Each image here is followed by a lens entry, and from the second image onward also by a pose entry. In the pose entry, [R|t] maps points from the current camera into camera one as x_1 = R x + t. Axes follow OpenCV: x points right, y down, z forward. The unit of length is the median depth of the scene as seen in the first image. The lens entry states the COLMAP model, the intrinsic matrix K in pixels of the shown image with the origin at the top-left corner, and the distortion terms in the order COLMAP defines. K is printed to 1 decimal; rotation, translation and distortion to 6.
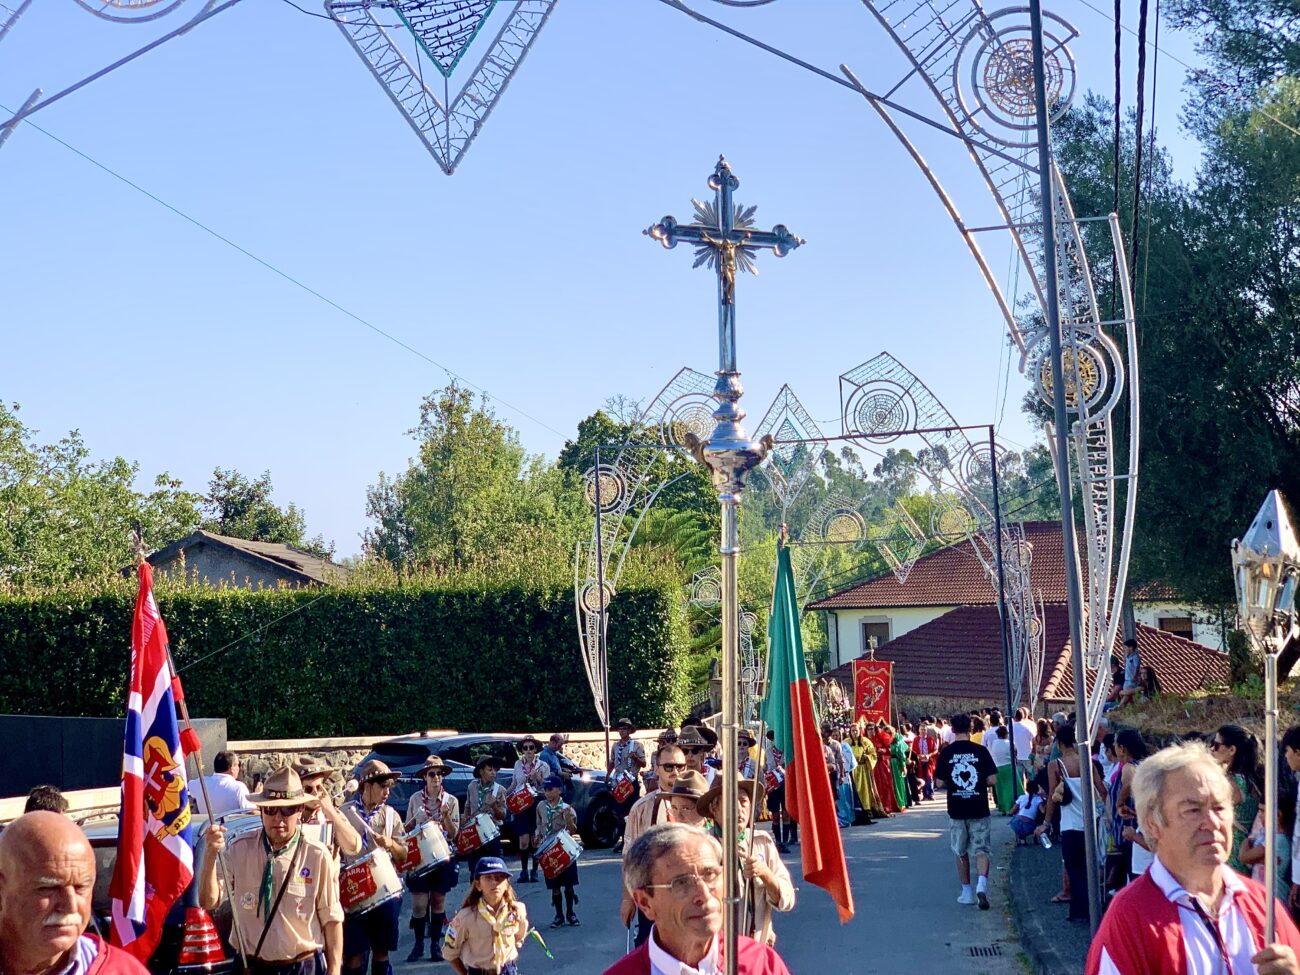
lens RADIAL K [[1941.7, 0, 641.3], [0, 1941.7, 464.6], [0, 0, 1]] dist [-0.092239, 1.509828]
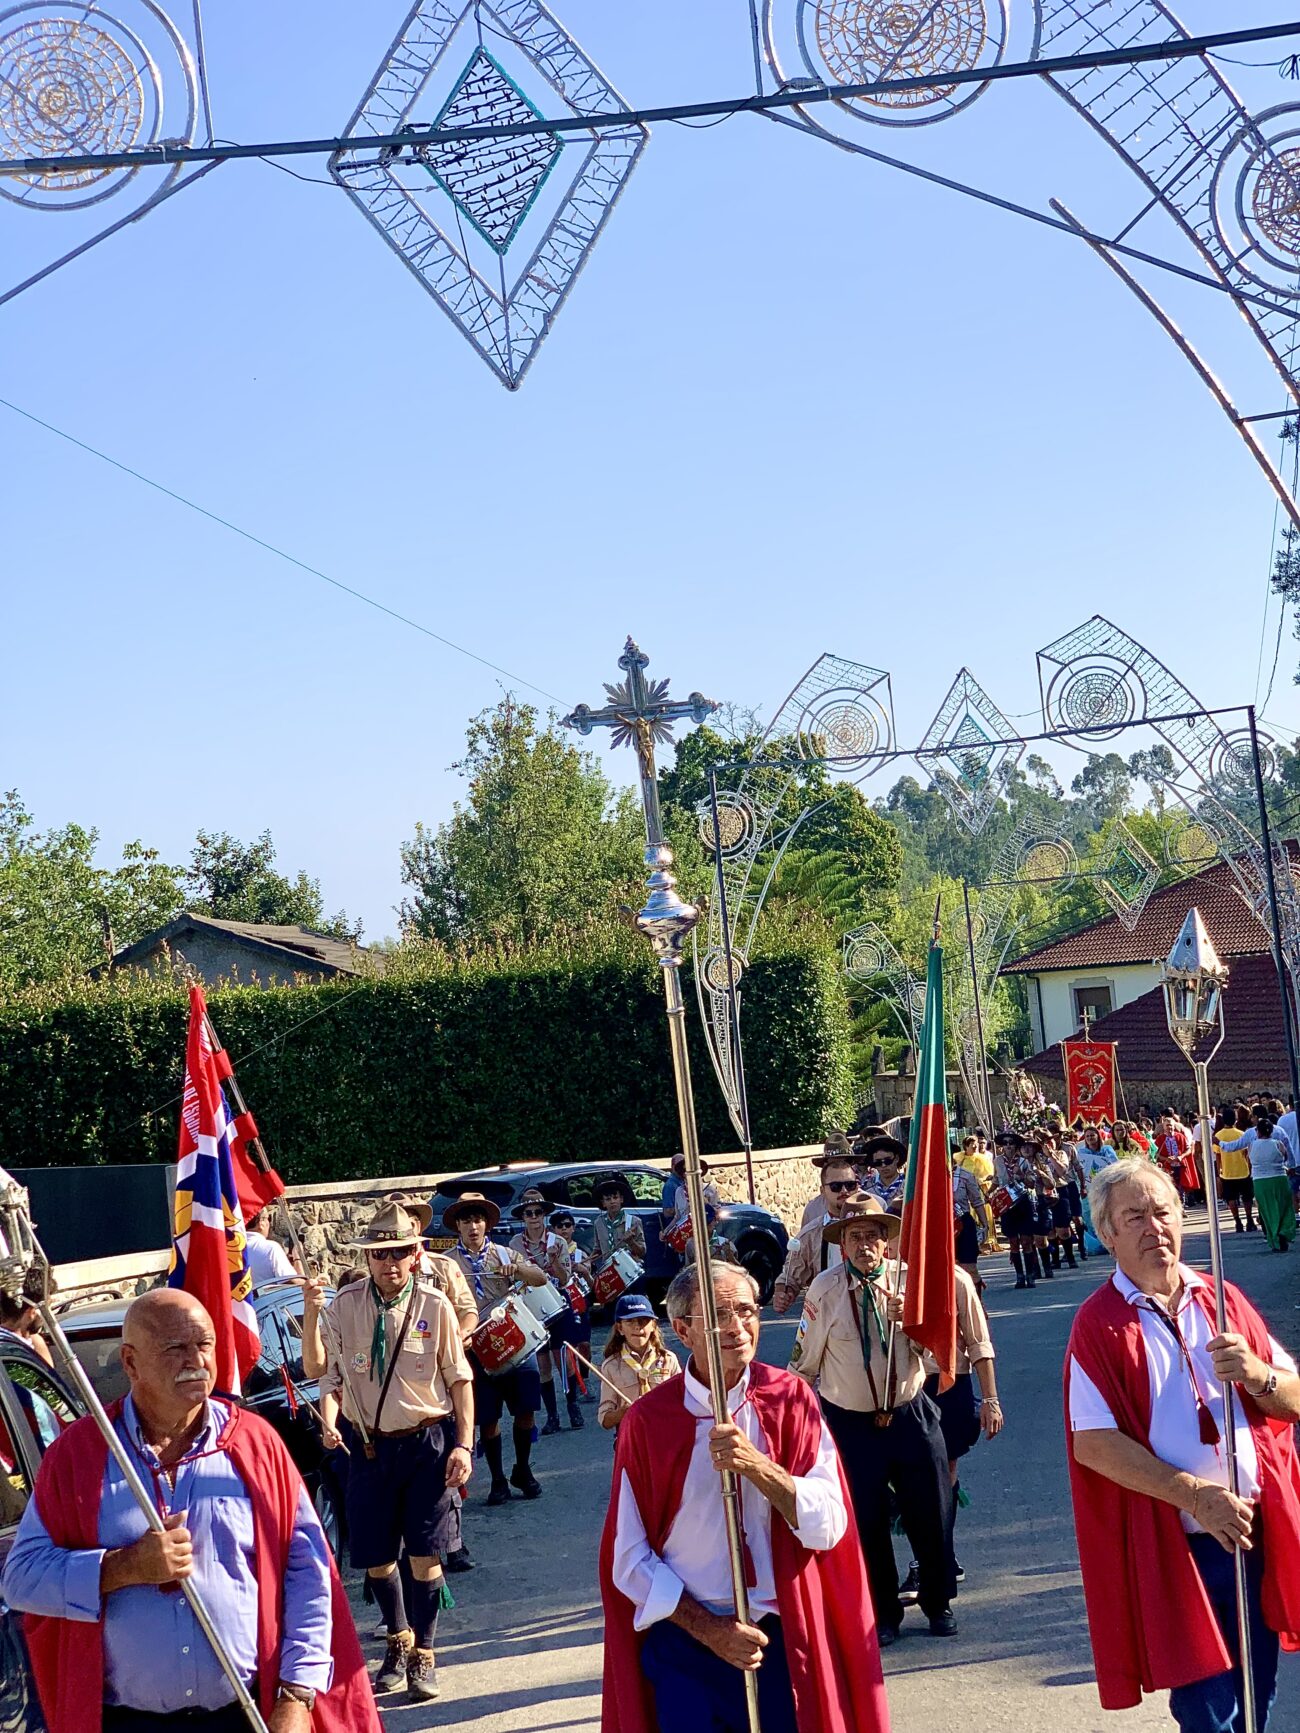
lens RADIAL K [[2586.9, 0, 644.2], [0, 2586.9, 892.1], [0, 0, 1]] dist [0.016570, 0.013772]
pose [[0.997302, -0.057551, -0.045567, -0.006461], [0.059144, 0.997656, 0.034429, 0.002303], [0.043479, -0.037031, 0.998368, 0.012869]]
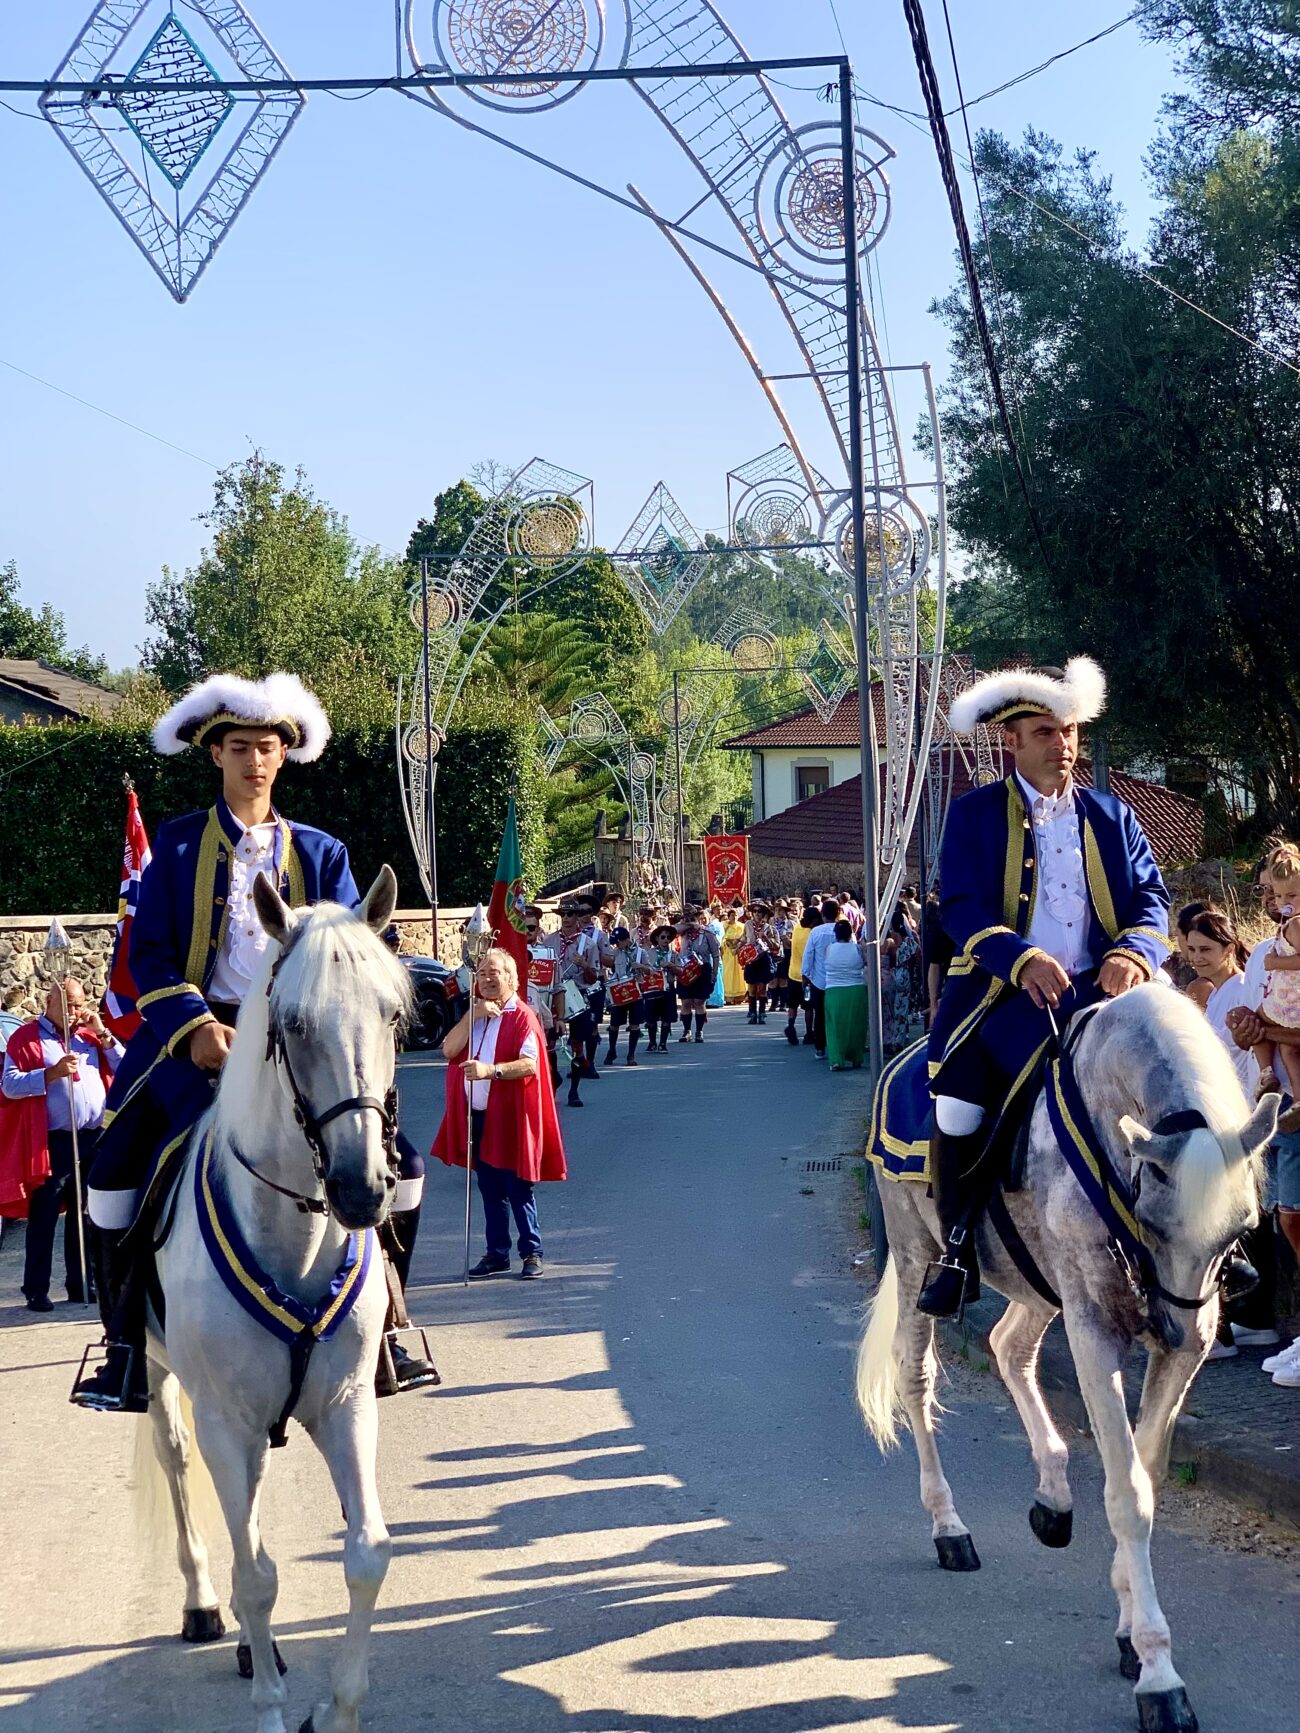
lens RADIAL K [[2586.4, 0, 653.7], [0, 2586.4, 859.5], [0, 0, 1]] dist [0.122573, -0.550097]
pose [[0.998888, 0.010526, 0.045948, 0.023880], [-0.016063, 0.992420, 0.121839, -0.016894], [-0.044317, -0.122442, 0.991486, -0.081228]]
